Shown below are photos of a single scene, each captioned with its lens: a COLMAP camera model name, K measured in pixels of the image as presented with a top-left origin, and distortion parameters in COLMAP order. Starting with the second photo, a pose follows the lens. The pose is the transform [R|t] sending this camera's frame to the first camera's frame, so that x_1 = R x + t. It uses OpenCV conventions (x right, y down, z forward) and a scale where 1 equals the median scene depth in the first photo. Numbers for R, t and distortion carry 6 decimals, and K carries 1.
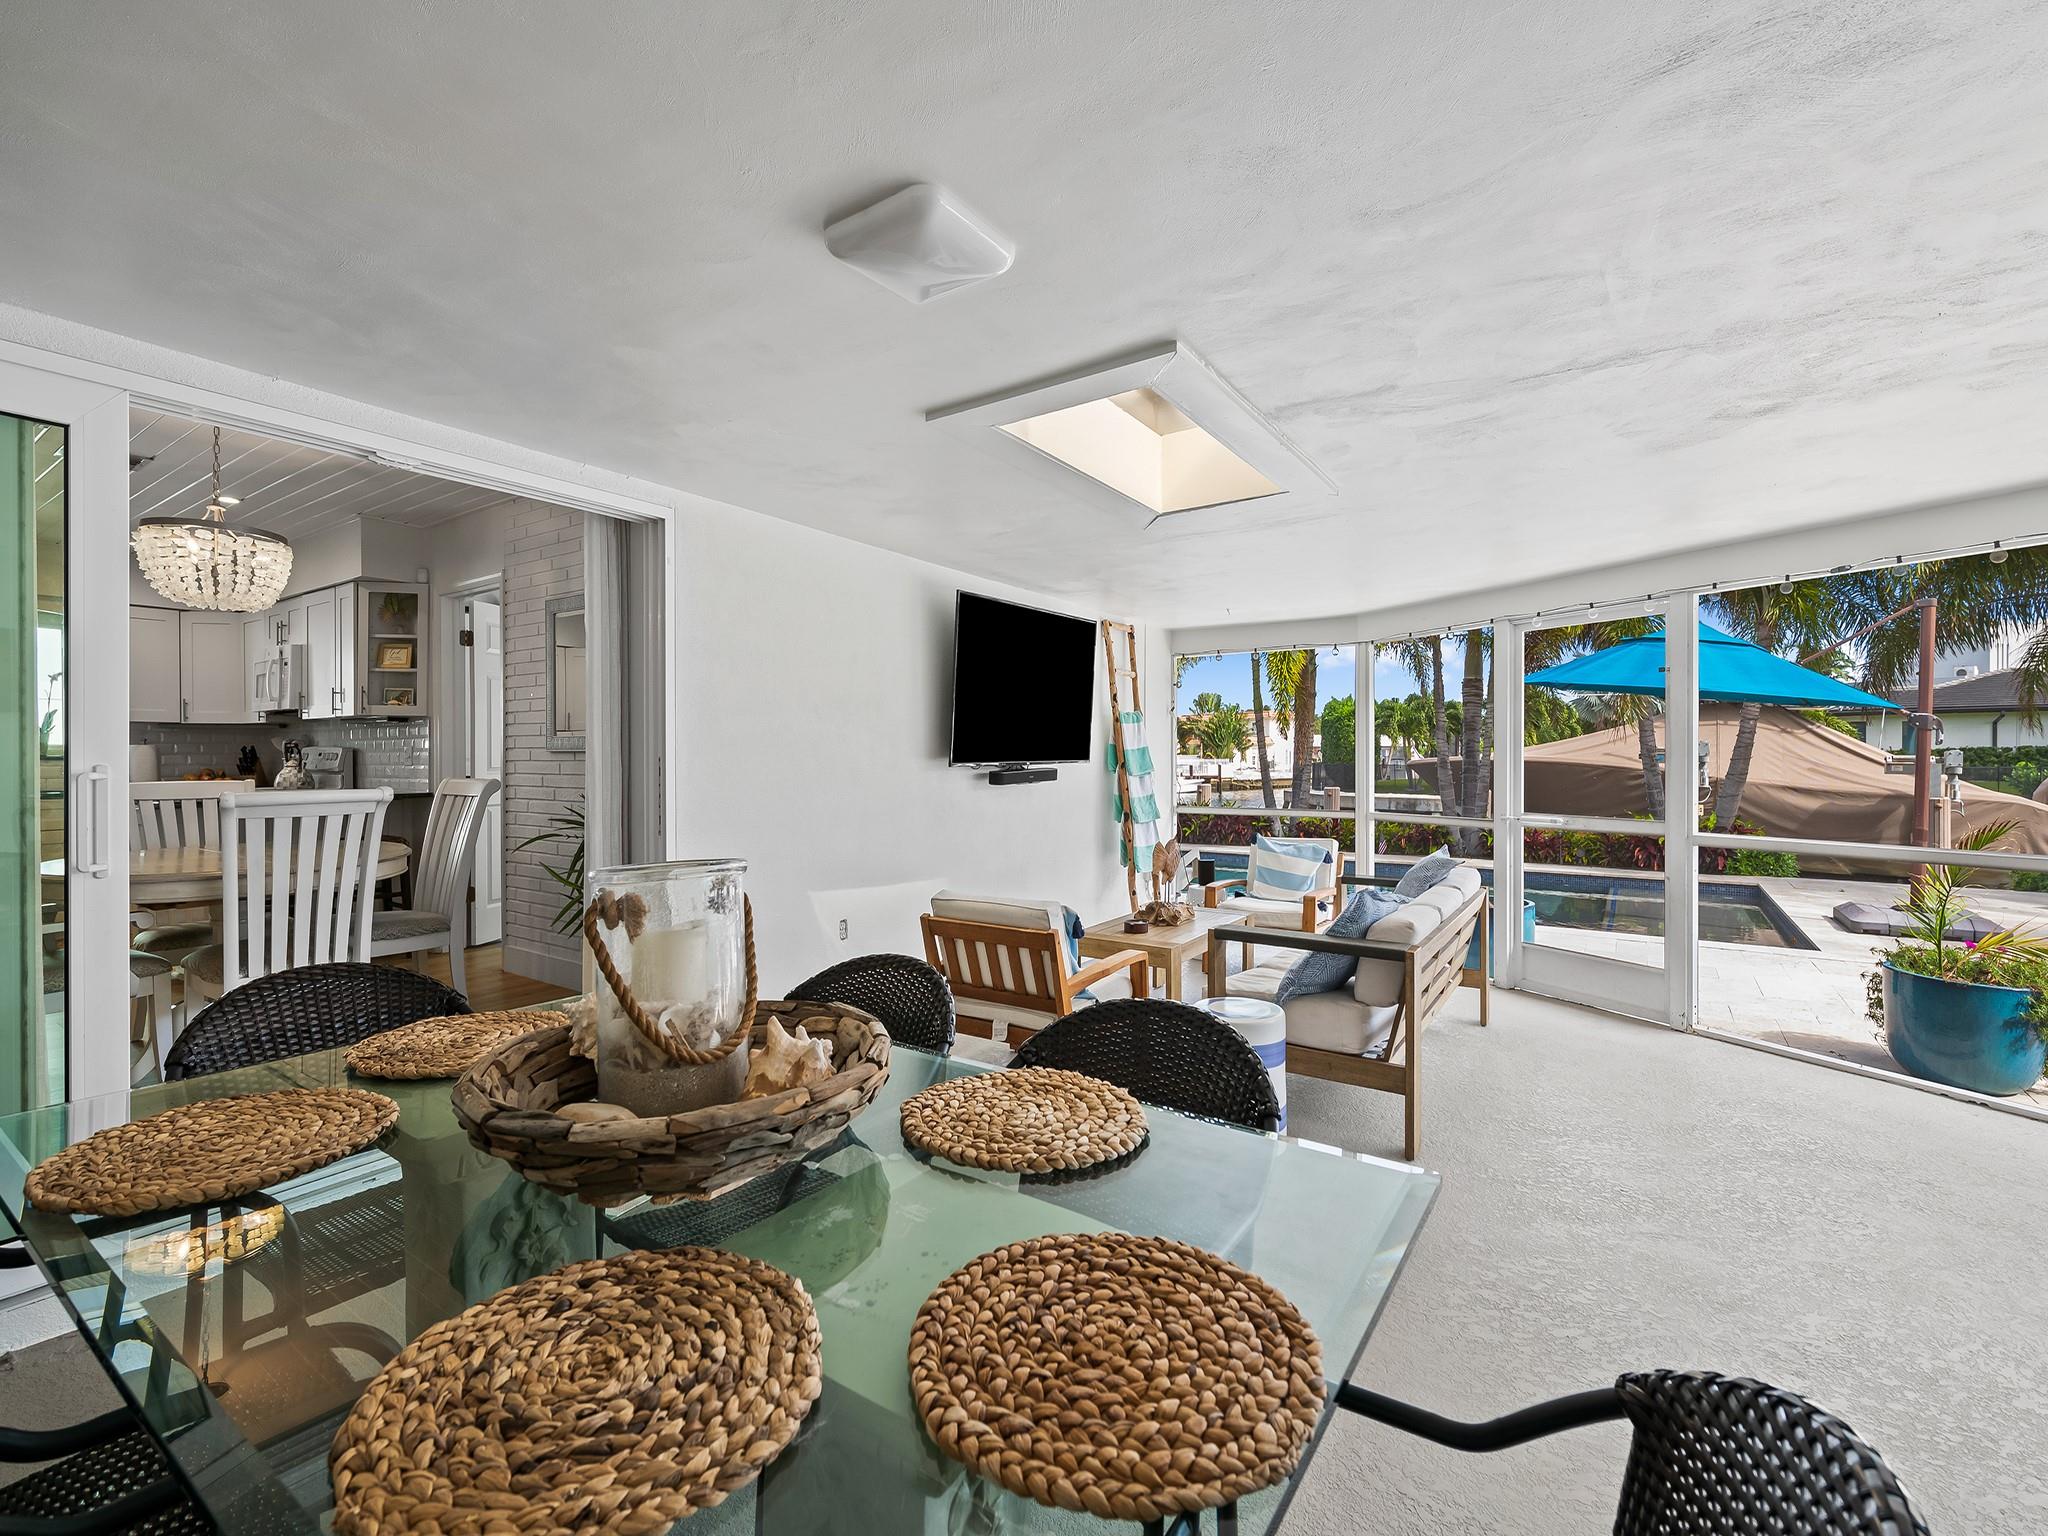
lens RADIAL K [[905.8, 0, 1028.5], [0, 905.8, 758.2], [0, 0, 1]] dist [-0.001429, -0.000118]
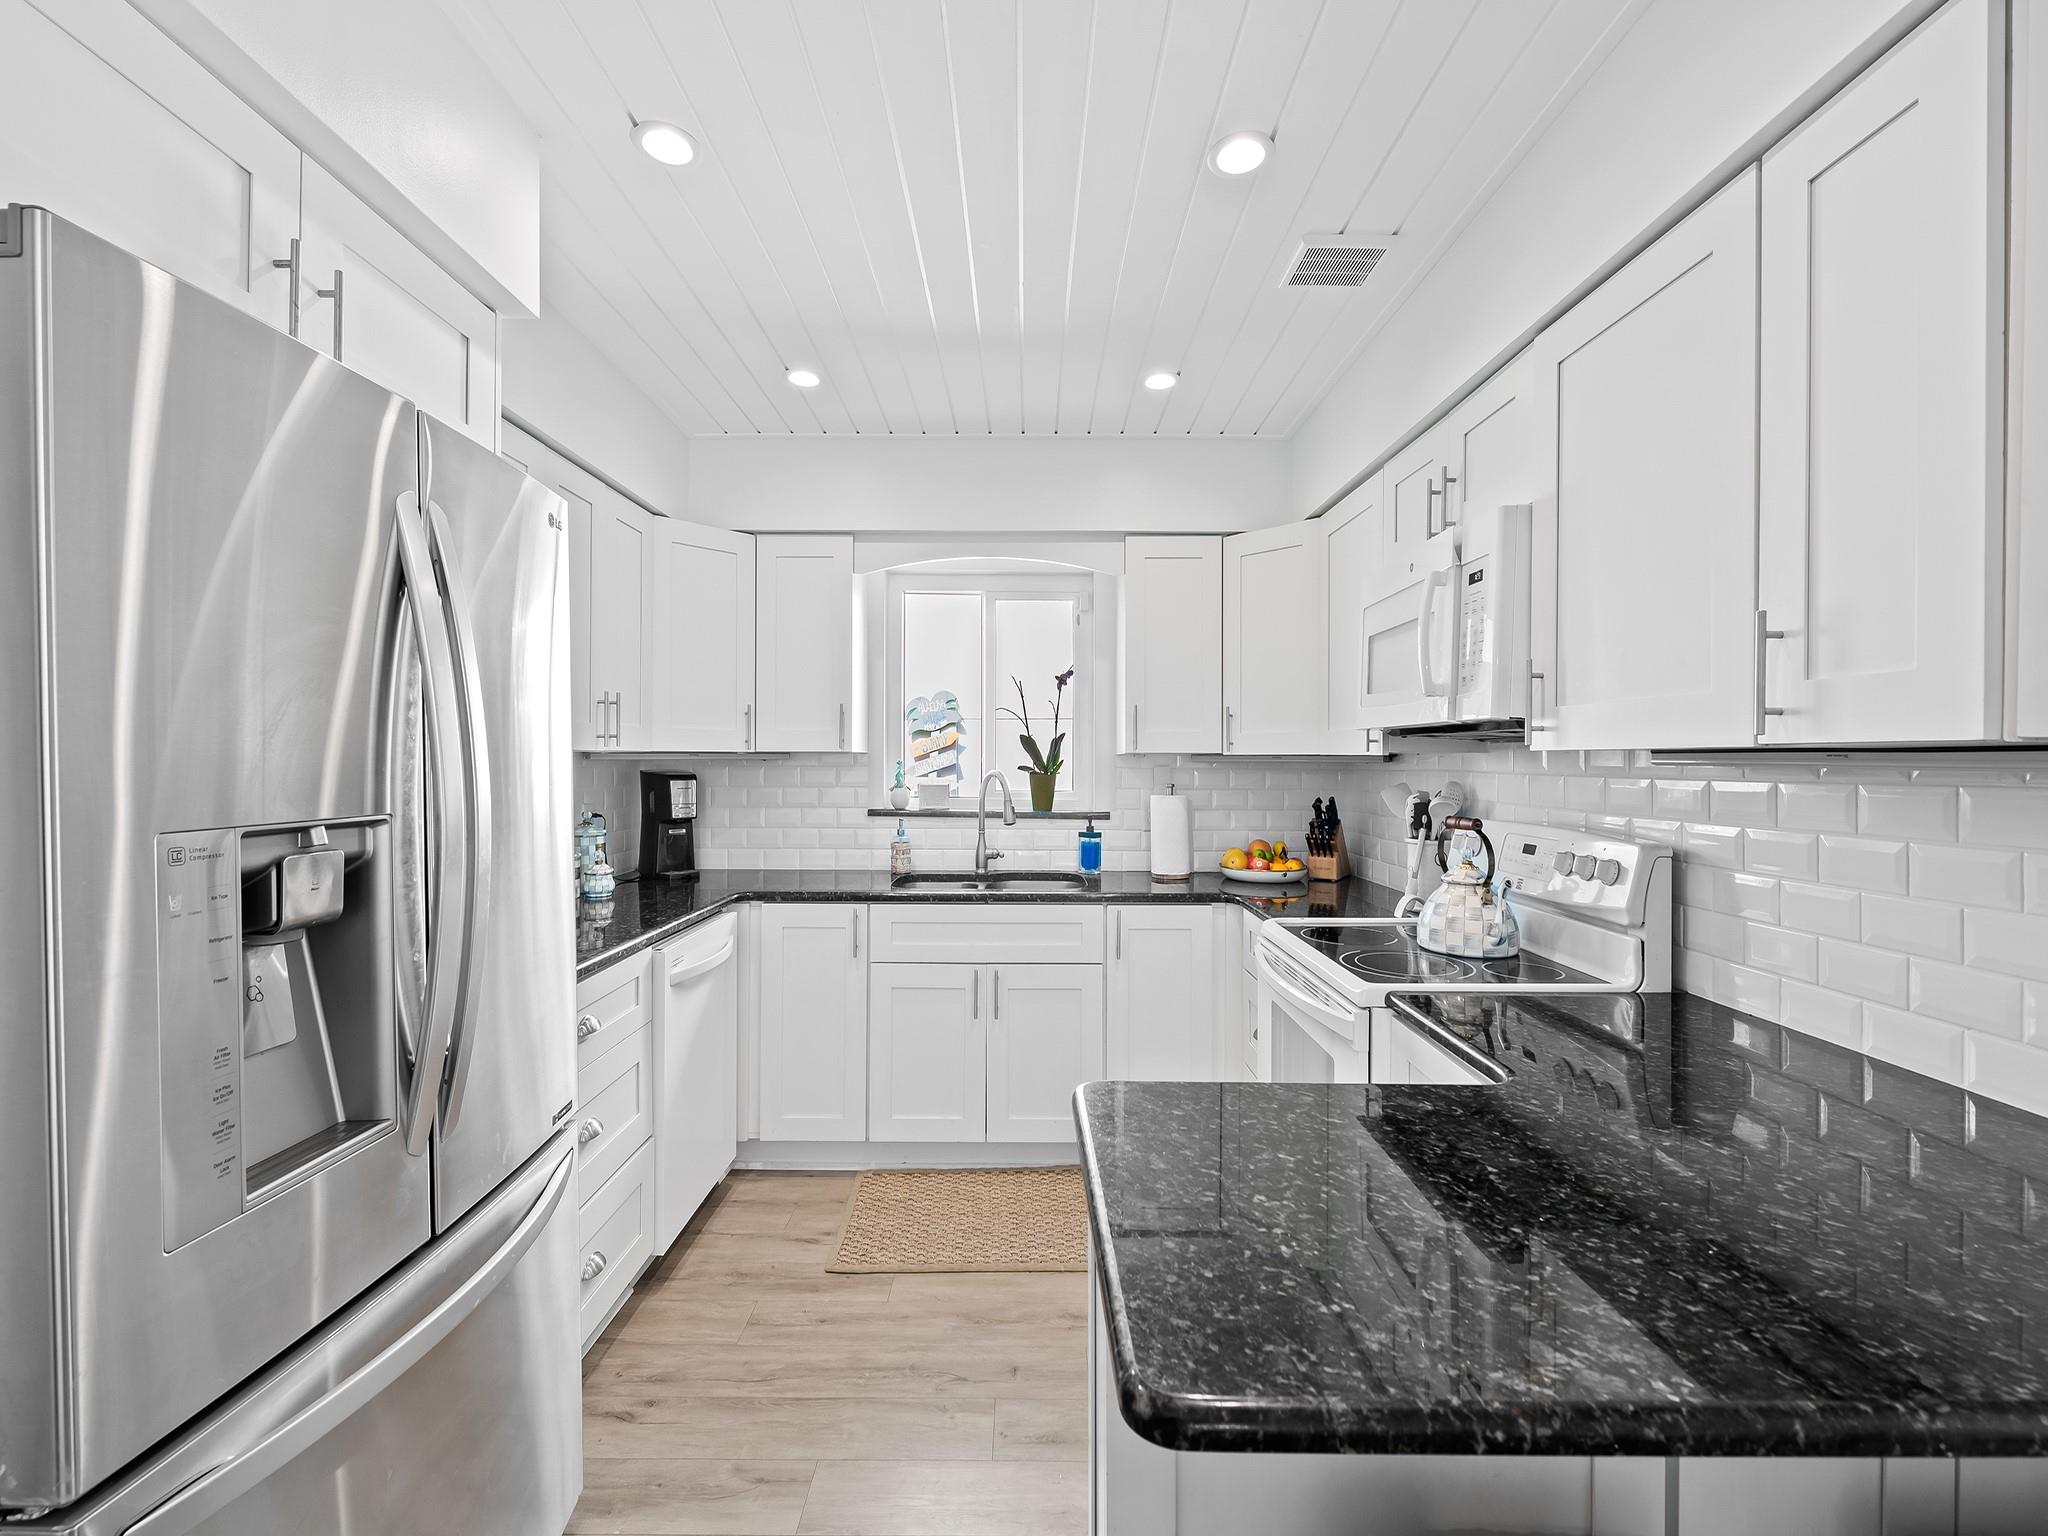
lens RADIAL K [[855.2, 0, 1027.4], [0, 855.2, 766.6], [0, 0, 1]] dist [0.003758, -0.002964]
pose [[0.567796, 0.012807, -0.823070, -0.707040], [-0.007442, 0.999918, 0.010424, -0.042310], [0.823136, 0.000206, 0.567845, 0.745800]]
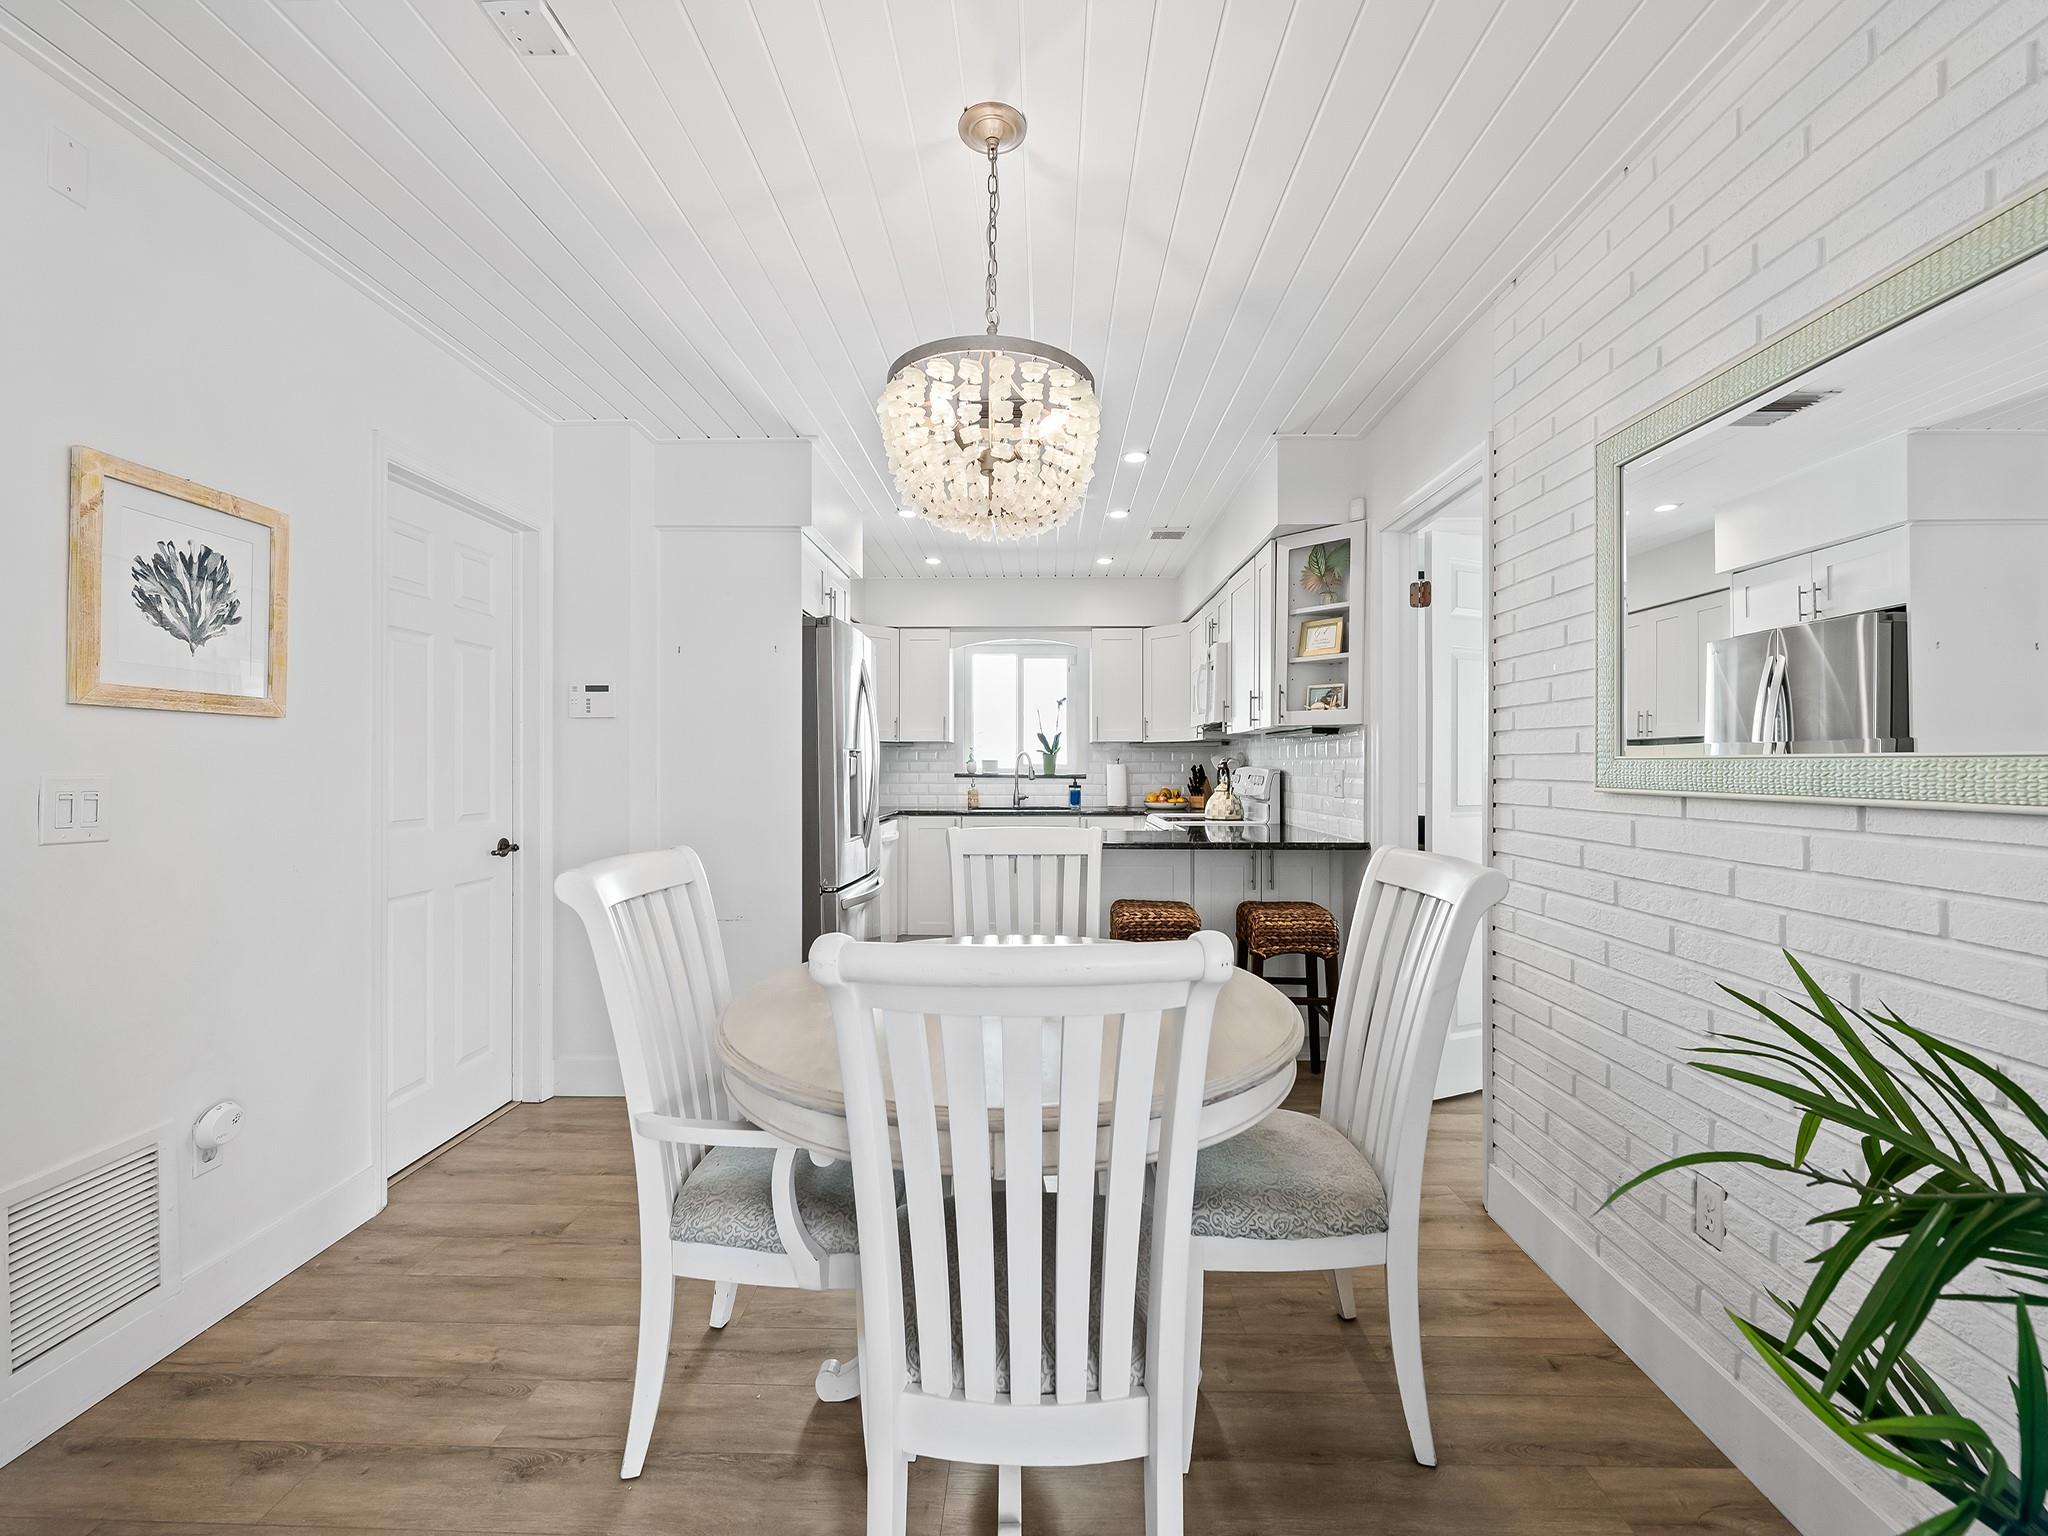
lens RADIAL K [[830.7, 0, 1024.0], [0, 830.7, 768.0], [0, 0, 1]] dist [-0.001578, -0.003233]
pose [[0.546901, 0.006375, -0.837173, -0.296903], [-0.005746, 0.999976, 0.003862, -0.015732], [0.837177, 0.002699, 0.546925, 0.469224]]
